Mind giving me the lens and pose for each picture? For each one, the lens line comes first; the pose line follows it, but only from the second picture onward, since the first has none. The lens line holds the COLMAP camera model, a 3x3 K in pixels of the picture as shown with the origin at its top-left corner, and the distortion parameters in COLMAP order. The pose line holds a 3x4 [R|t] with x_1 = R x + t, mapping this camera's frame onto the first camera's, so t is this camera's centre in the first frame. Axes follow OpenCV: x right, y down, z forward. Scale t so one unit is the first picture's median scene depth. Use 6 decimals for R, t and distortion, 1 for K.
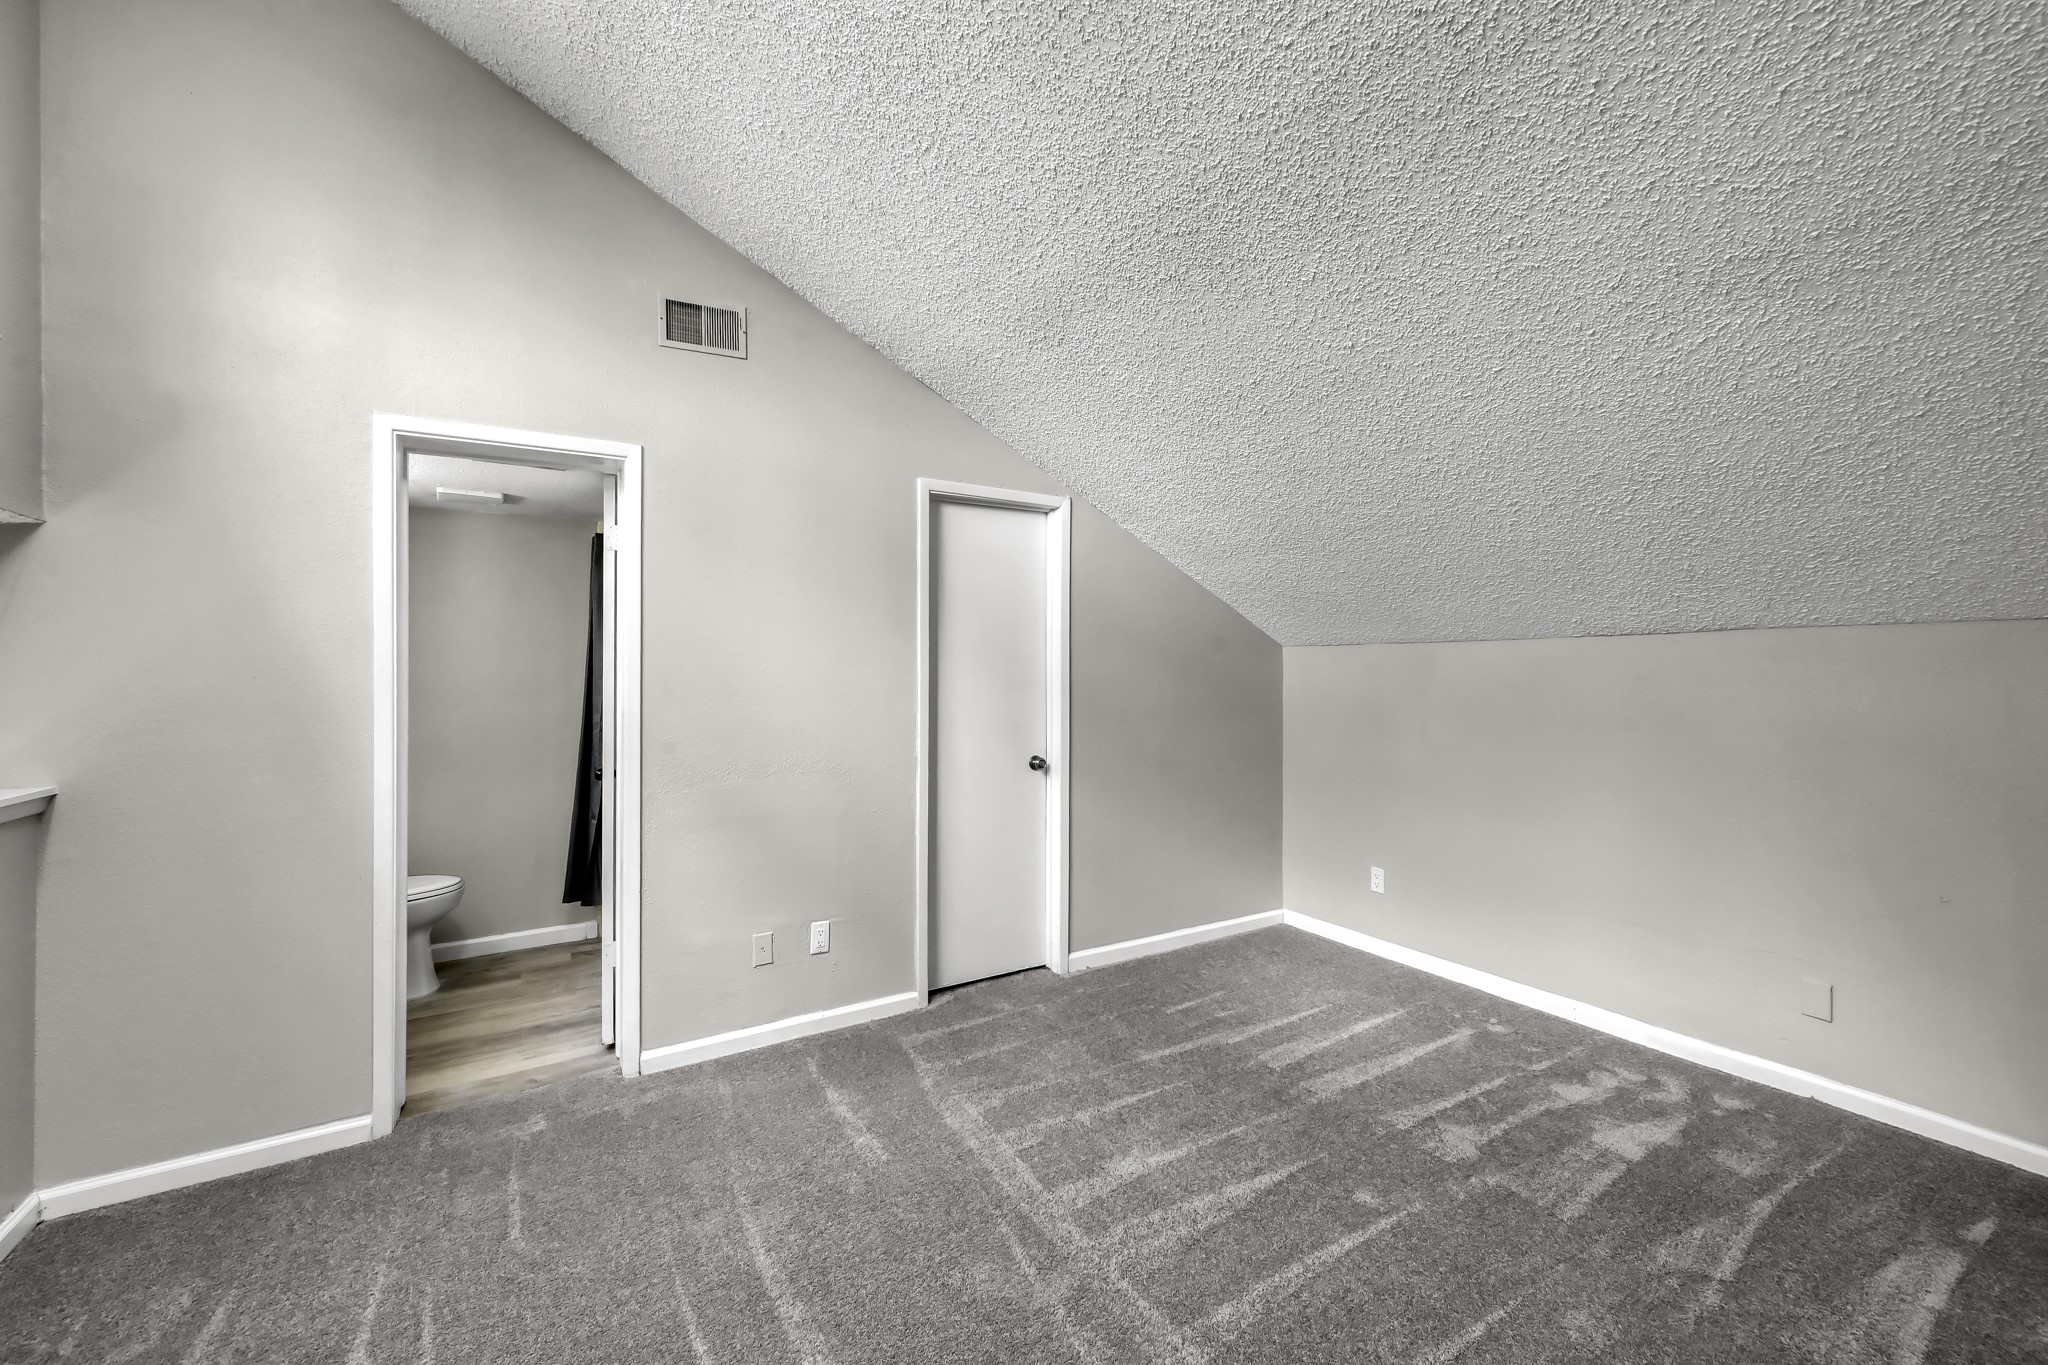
lens RADIAL K [[806.9, 0, 1023.8], [0, 806.9, 679.0], [0, 0, 1]] dist [0.000834, -0.000338]
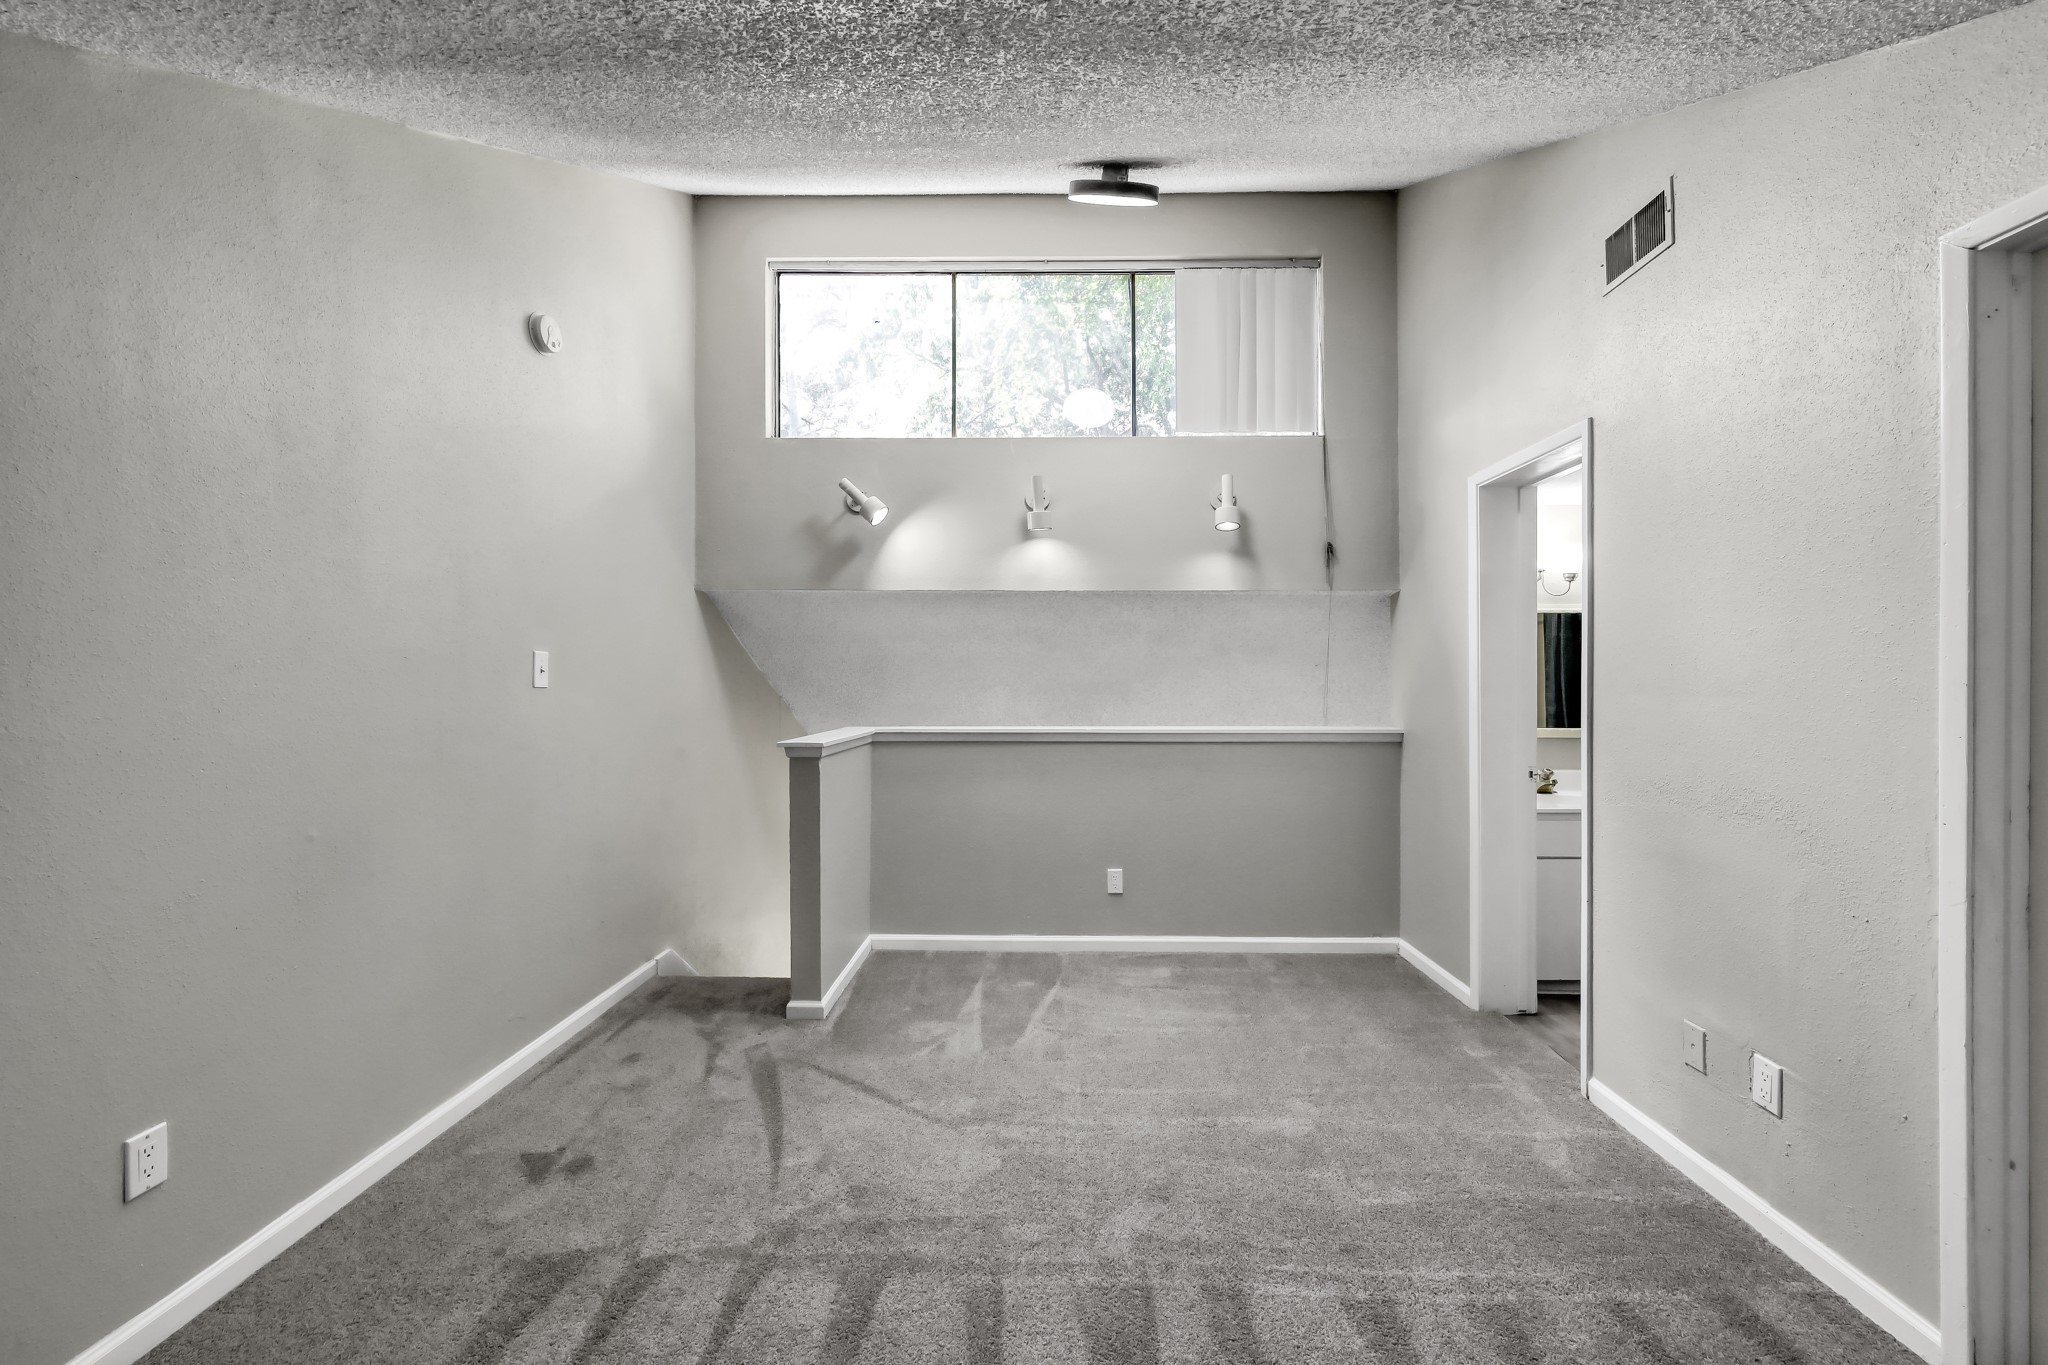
lens RADIAL K [[806.9, 0, 1025.1], [0, 806.9, 673.5], [0, 0, 1]] dist [0.000834, -0.000338]
pose [[-0.527035, 0.000711, -0.849844, 0.633459], [-0.007157, 0.999960, 0.005275, 0.003395], [0.849814, 0.008863, -0.527009, 0.916502]]
